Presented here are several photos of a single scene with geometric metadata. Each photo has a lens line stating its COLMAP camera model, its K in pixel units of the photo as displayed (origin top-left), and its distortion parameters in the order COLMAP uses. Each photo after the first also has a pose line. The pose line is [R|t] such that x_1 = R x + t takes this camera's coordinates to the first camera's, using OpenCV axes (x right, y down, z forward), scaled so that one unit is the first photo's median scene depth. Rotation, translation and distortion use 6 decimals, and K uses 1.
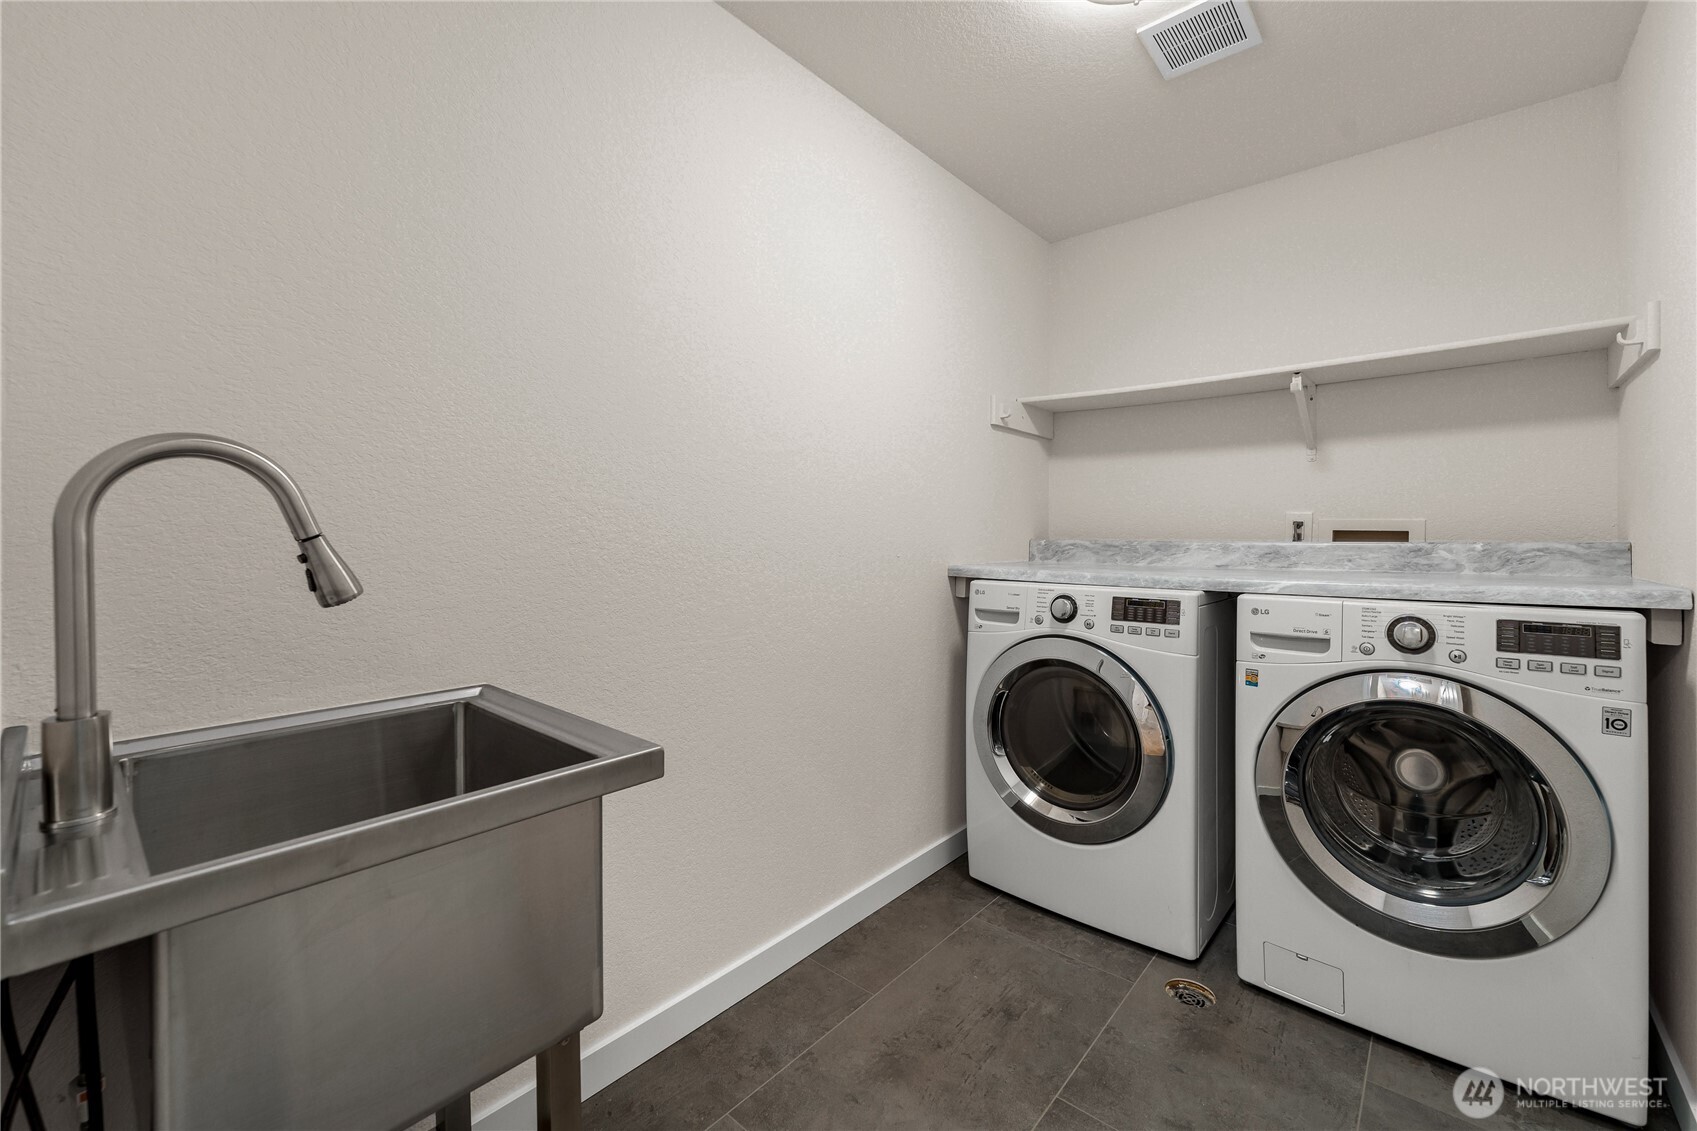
lens RADIAL K [[700.7, 0, 843.5], [0, 700.7, 531.6], [0, 0, 1]] dist [0.000314, 0.000031]
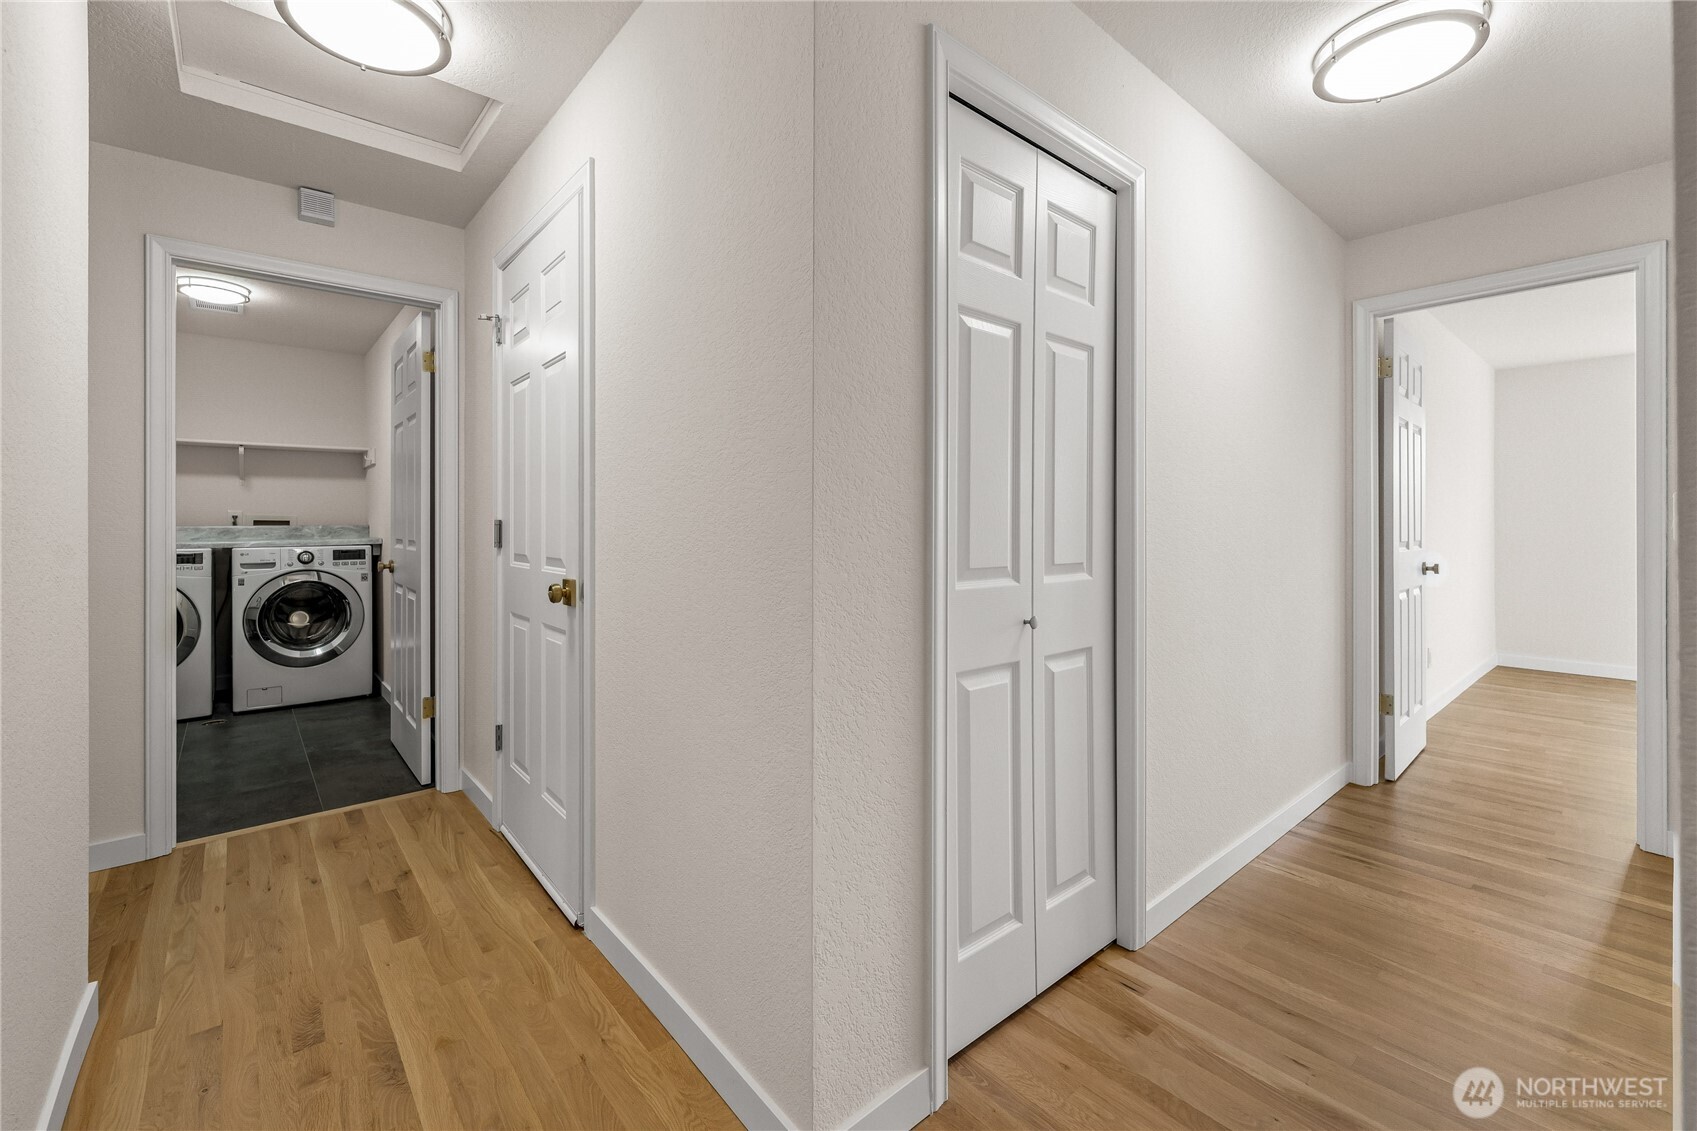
lens RADIAL K [[700.7, 0, 843.5], [0, 700.7, 531.6], [0, 0, 1]] dist [0.000314, 0.000031]
pose [[0.142990, -0.017472, 0.989570, -1.503361], [-0.005736, 0.999813, 0.018482, -0.021929], [-0.989708, -0.008319, 0.142863, -1.392787]]
